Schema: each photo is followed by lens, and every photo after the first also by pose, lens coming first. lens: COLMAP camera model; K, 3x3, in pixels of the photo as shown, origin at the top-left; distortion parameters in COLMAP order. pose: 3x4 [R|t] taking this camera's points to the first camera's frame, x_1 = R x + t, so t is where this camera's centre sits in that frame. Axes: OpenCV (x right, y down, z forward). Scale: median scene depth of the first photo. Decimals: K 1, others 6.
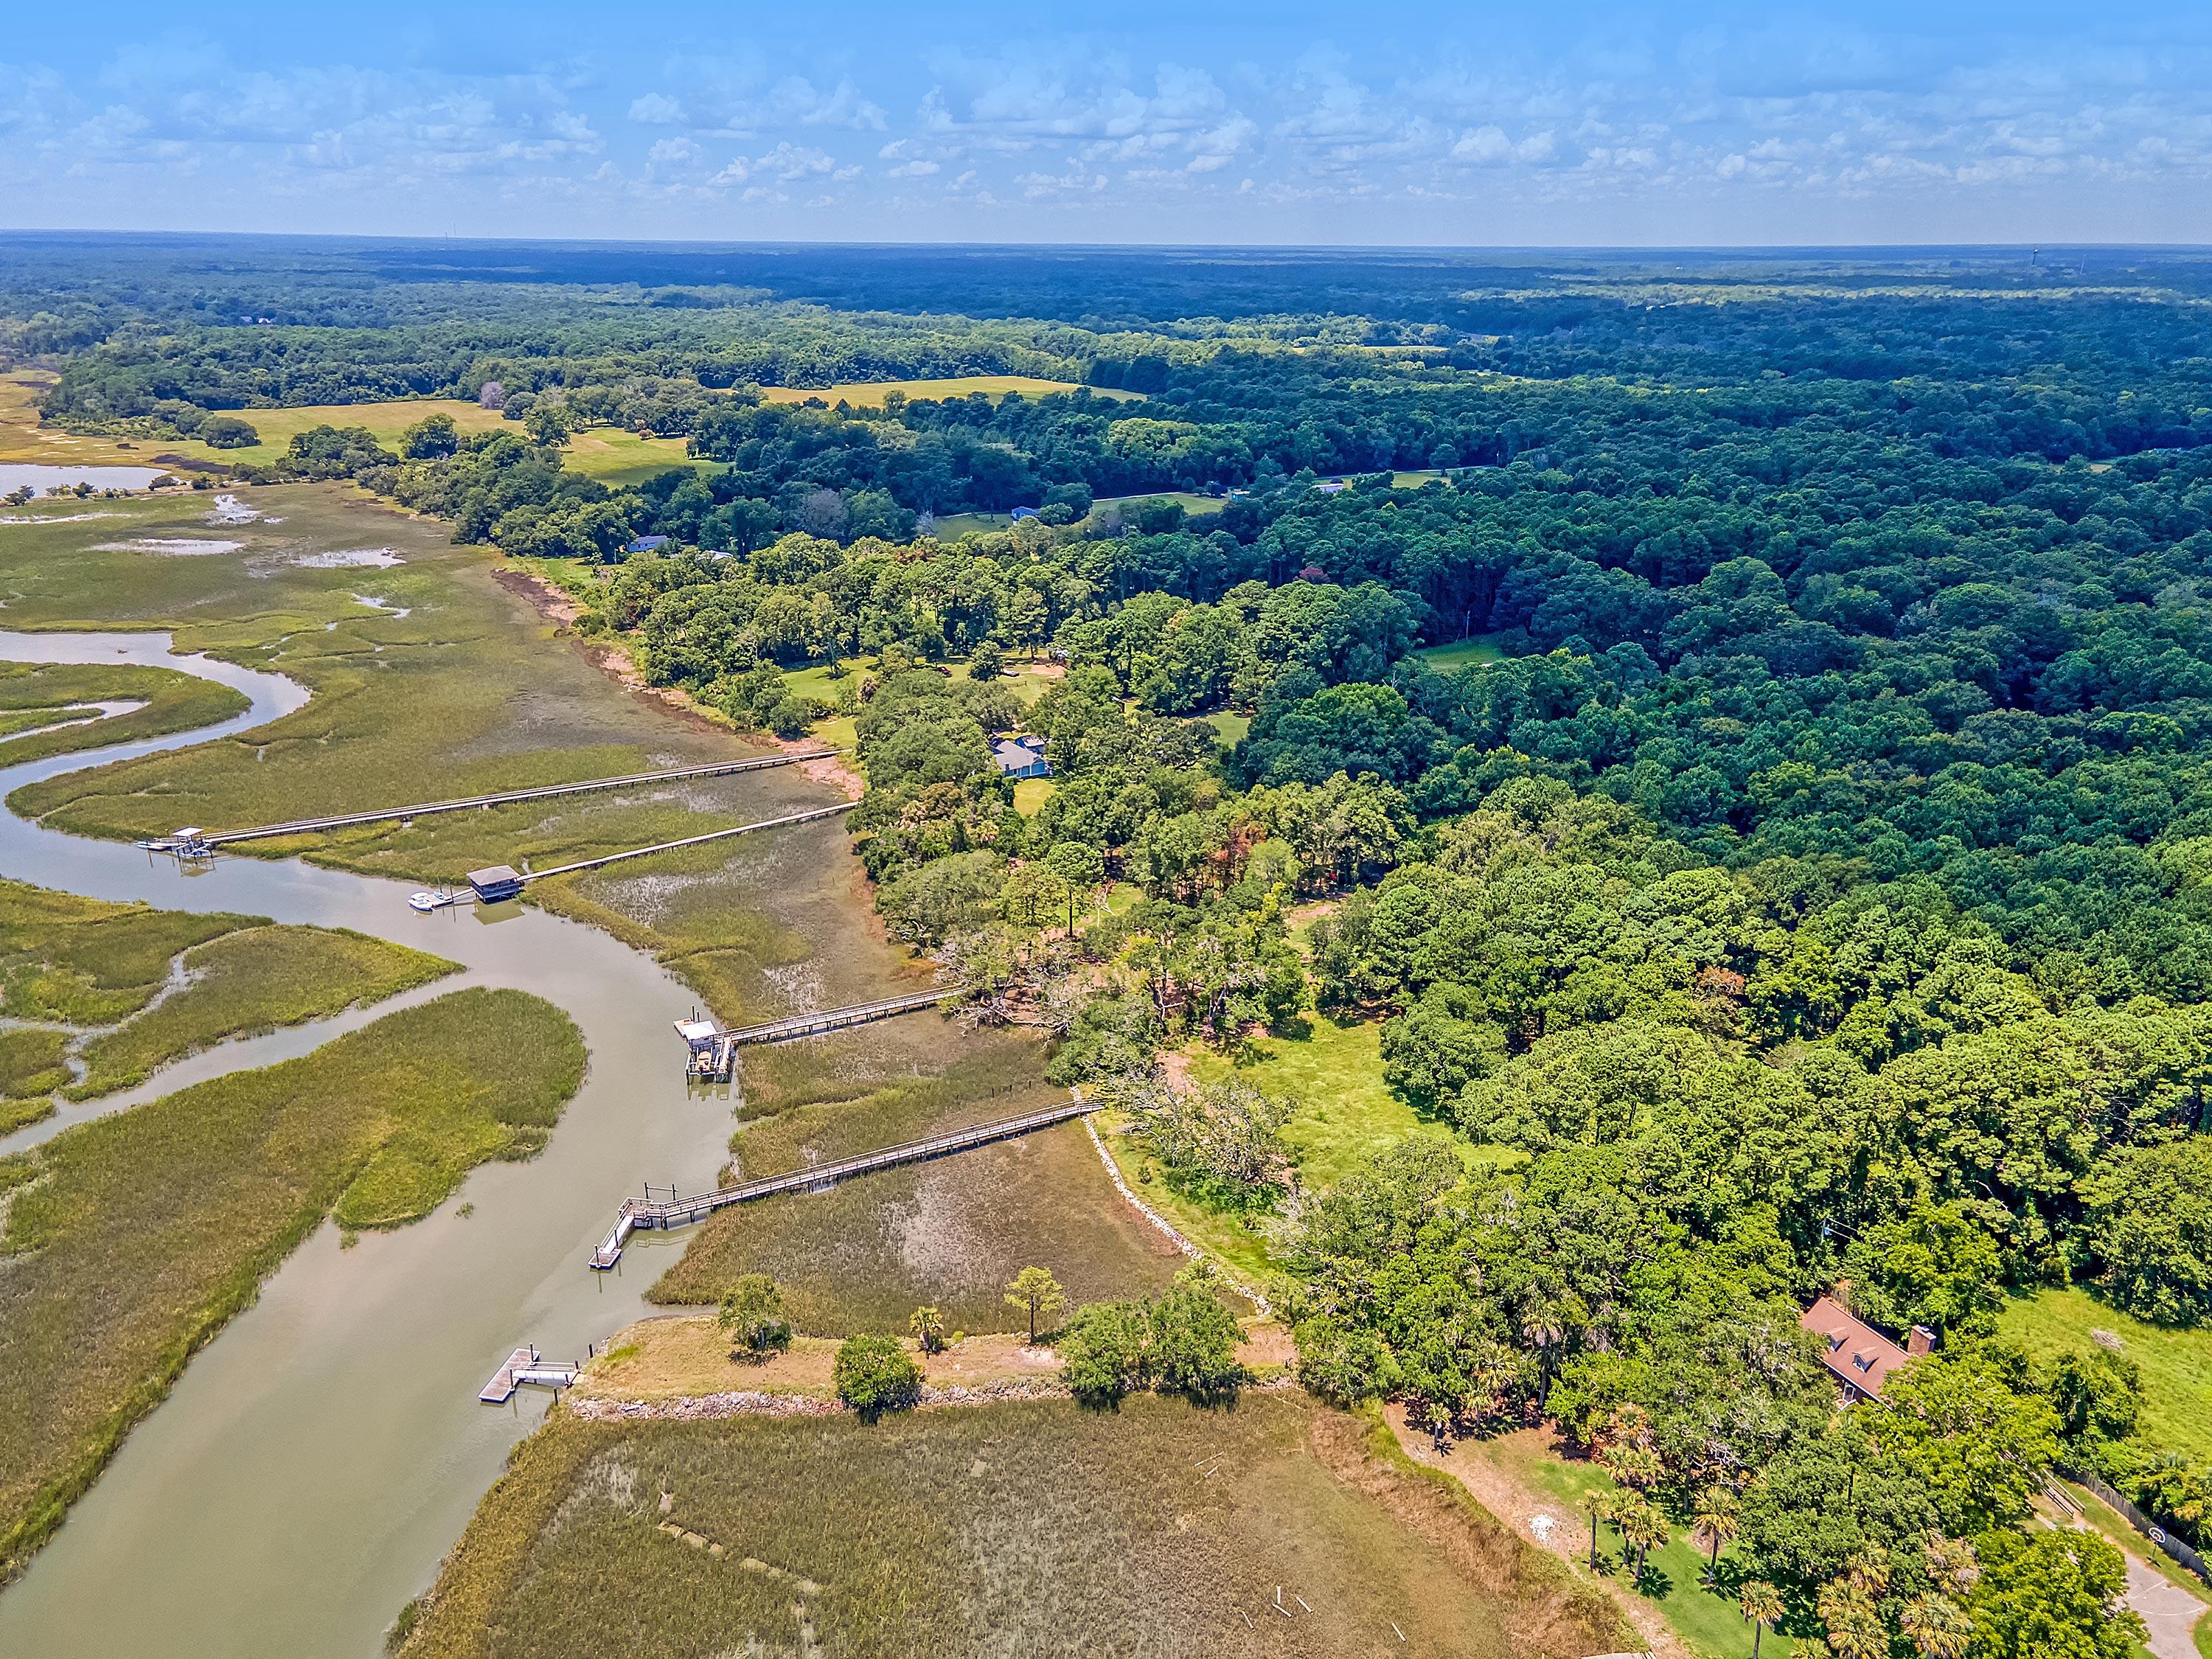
lens RADIAL K [[1639.2, 0, 1123.3], [0, 1639.2, 834.5], [0, 0, 1]] dist [0.007218, 0.076653]
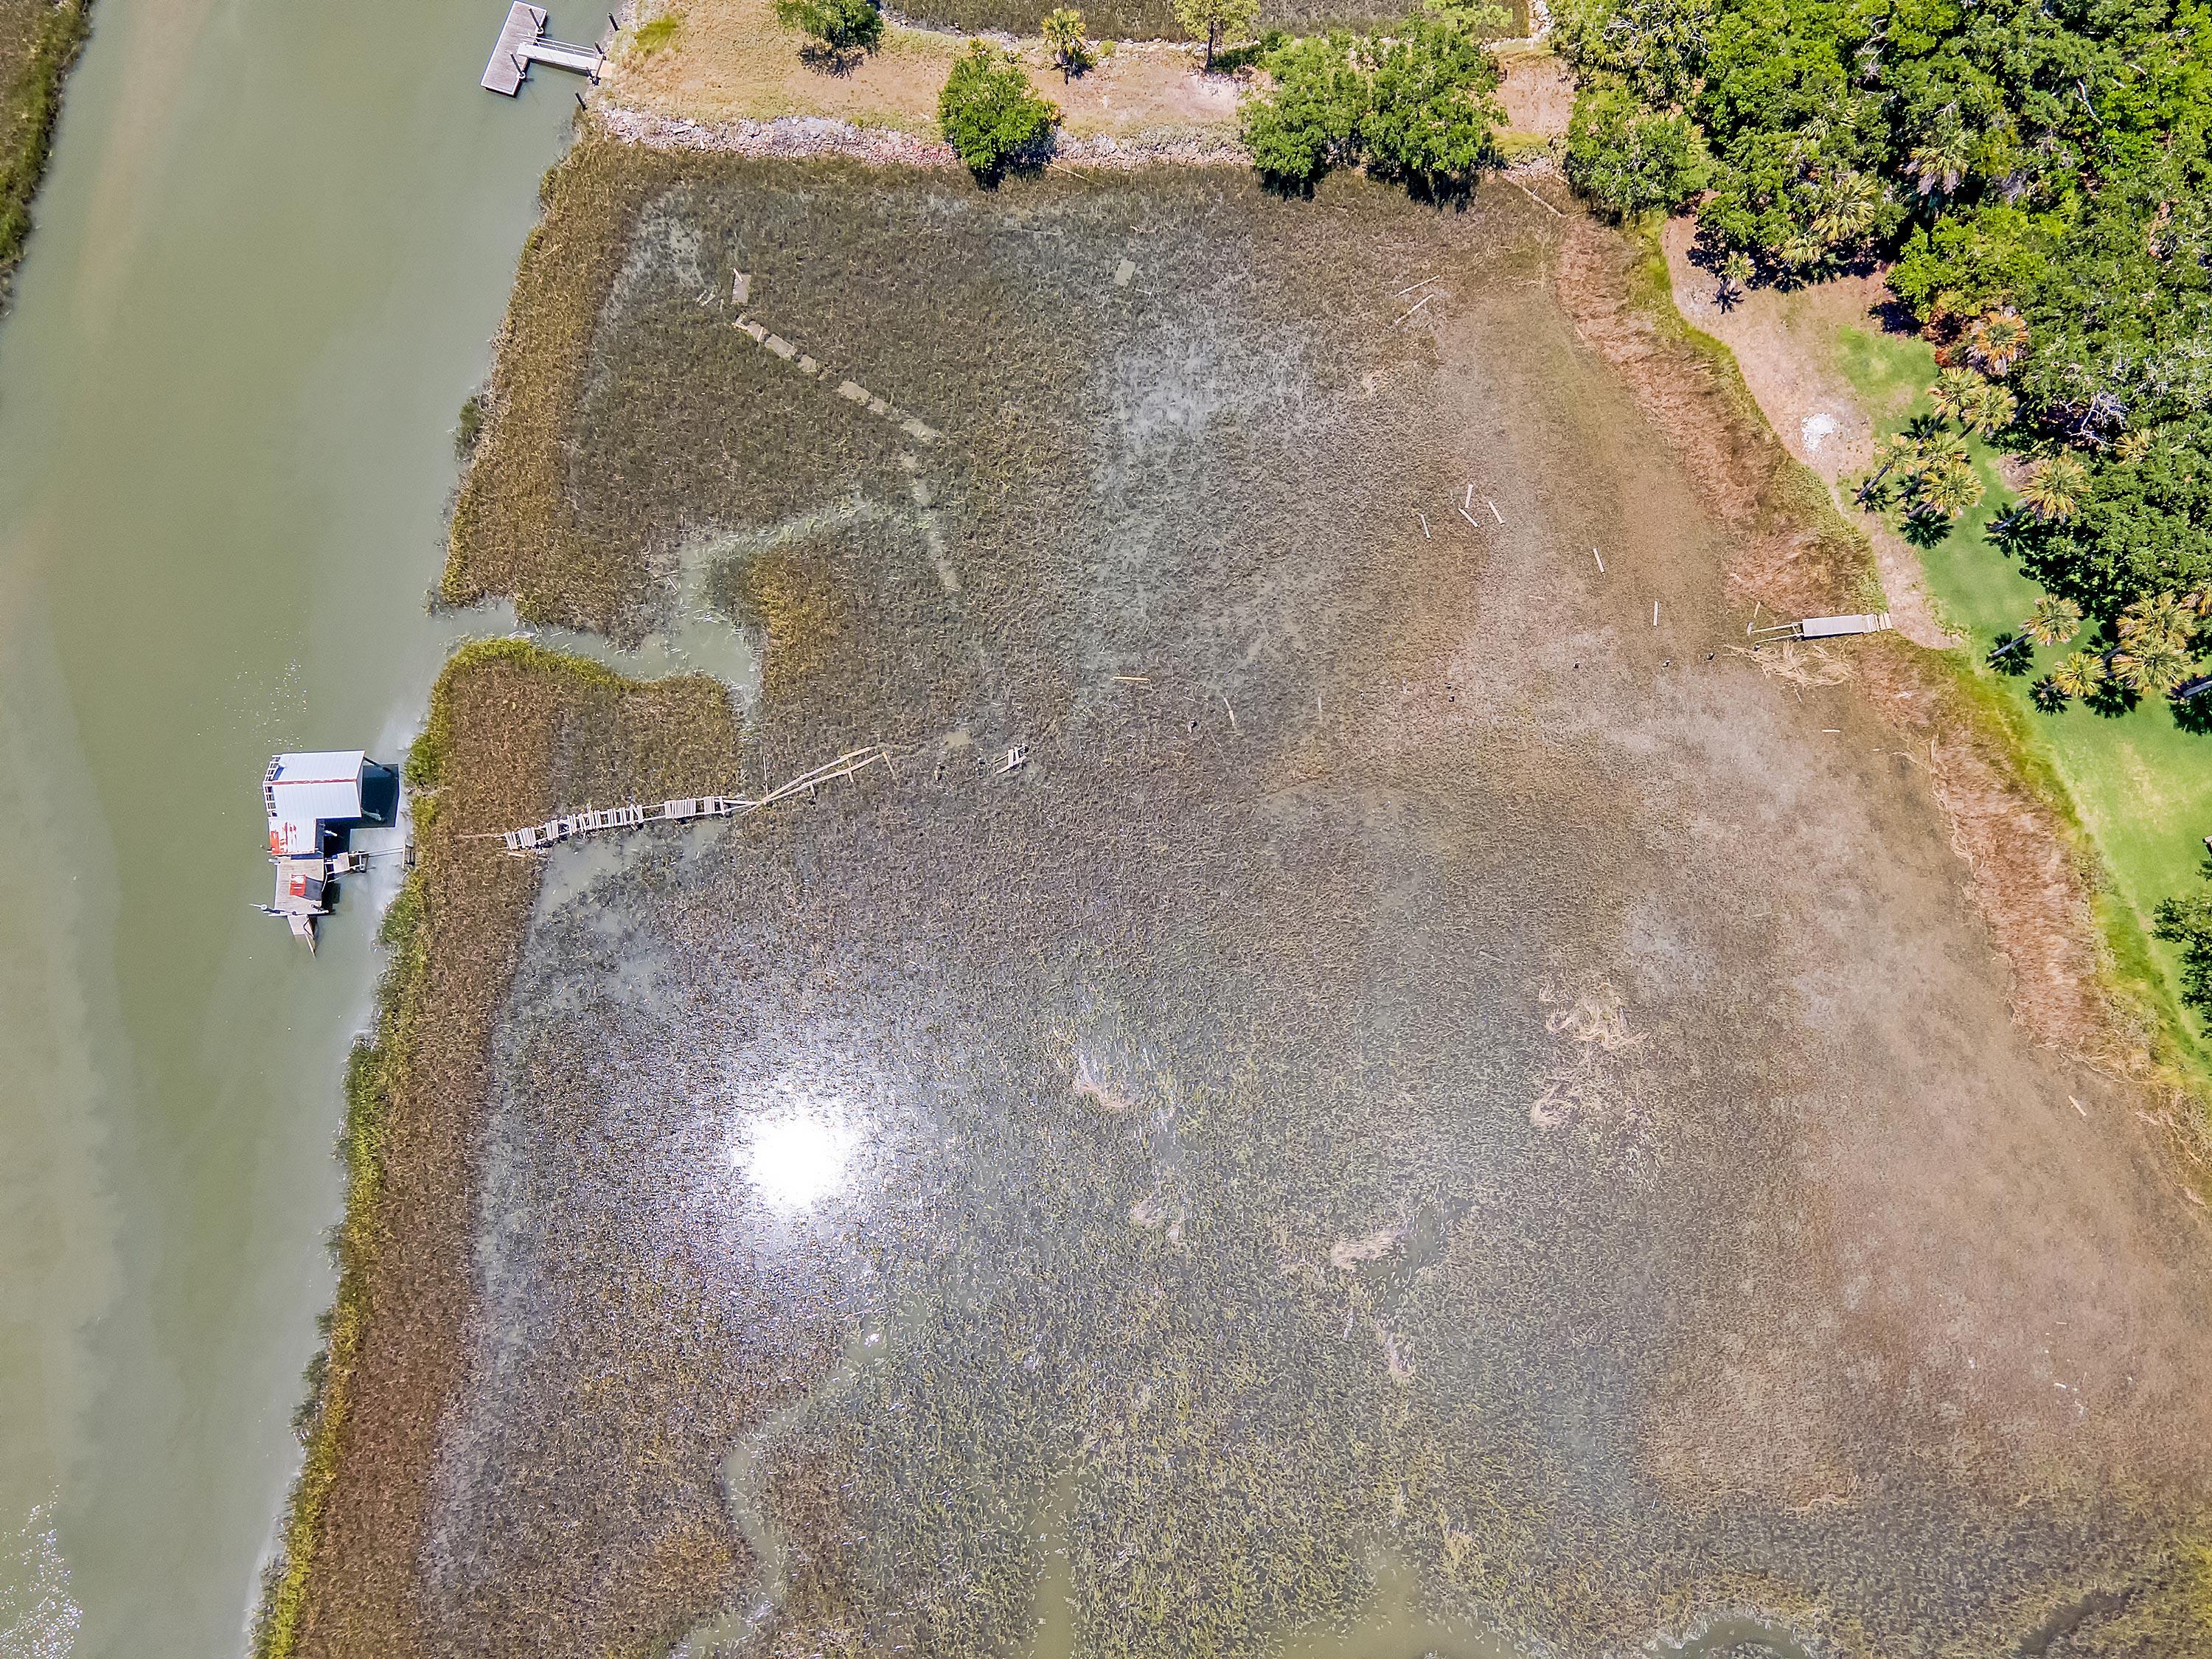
lens RADIAL K [[1645.5, 0, 1106.0], [0, 1645.5, 829.5], [0, 0, 1]] dist [0.019155, 0.055846]
pose [[0.991347, 0.125077, -0.039841, -0.021508], [-0.032357, 0.526976, 0.849264, -0.099301], [0.127218, -0.840626, 0.526463, 0.239732]]
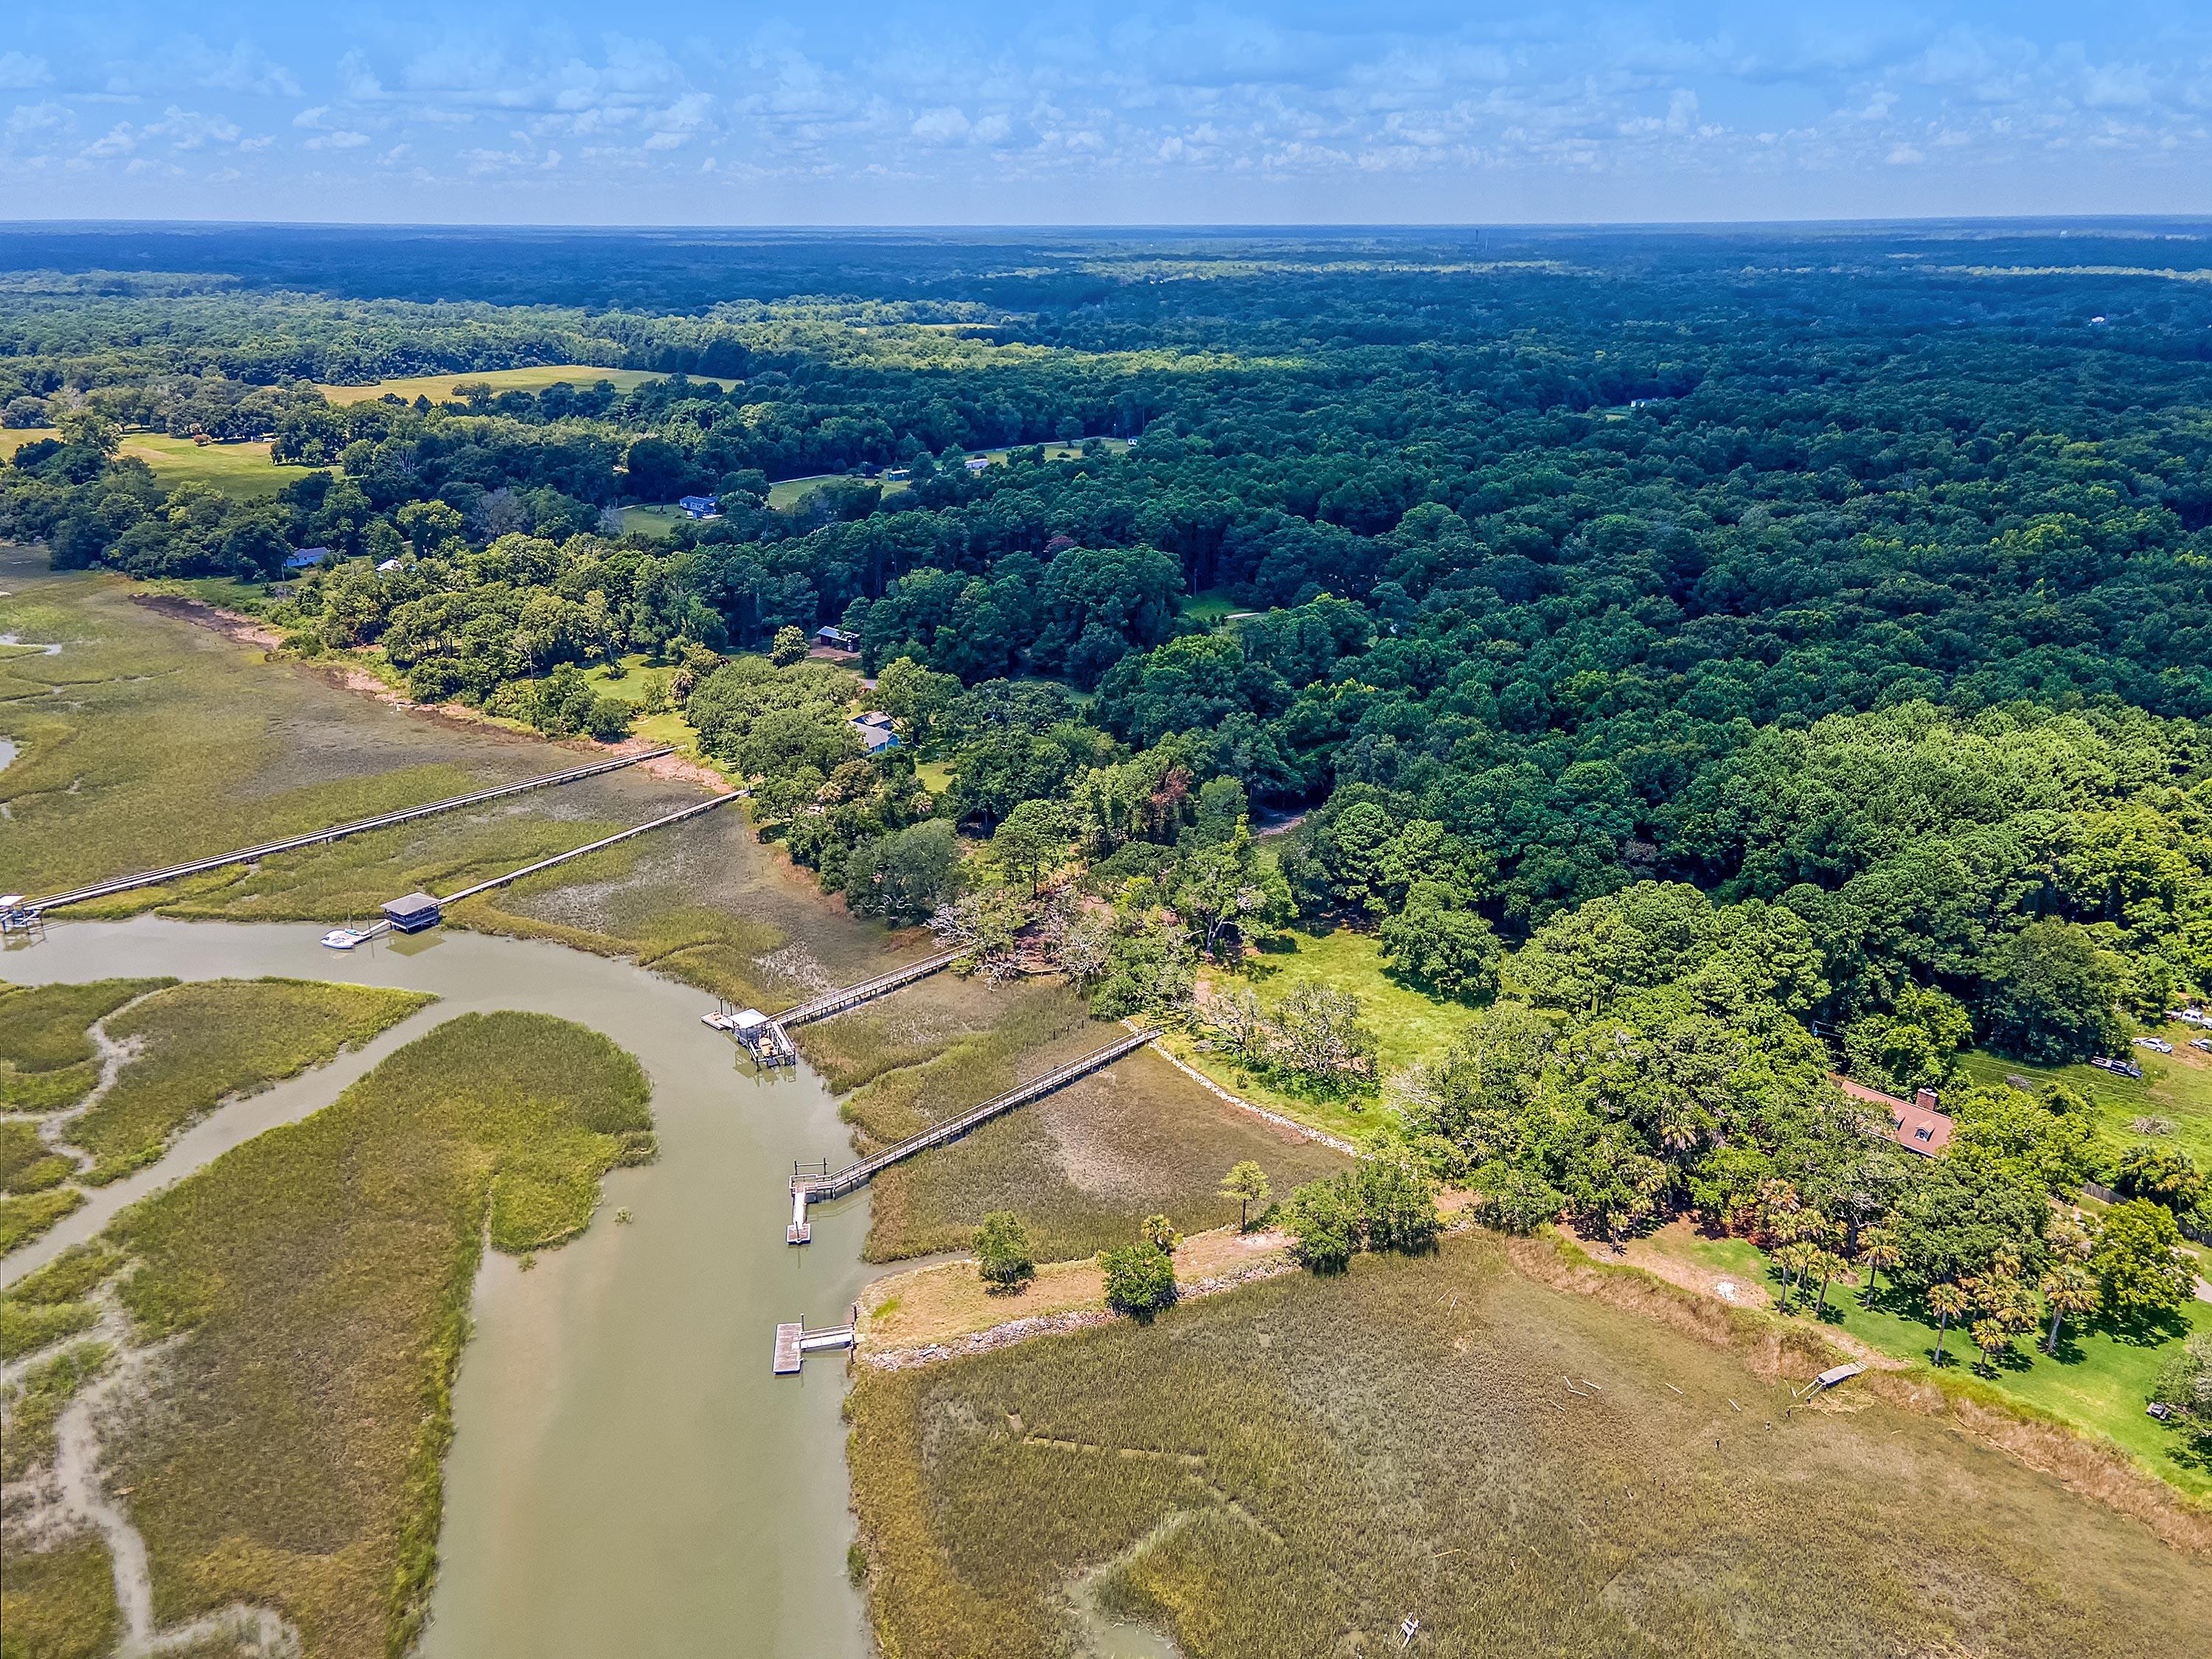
lens RADIAL K [[1645.5, 0, 1106.0], [0, 1645.5, 829.5], [0, 0, 1]] dist [0.019155, 0.055846]
pose [[0.956055, -0.110699, 0.271487, -0.304788], [0.108952, 0.993813, 0.021551, 0.006638], [-0.272193, 0.008975, 0.962201, -0.026326]]
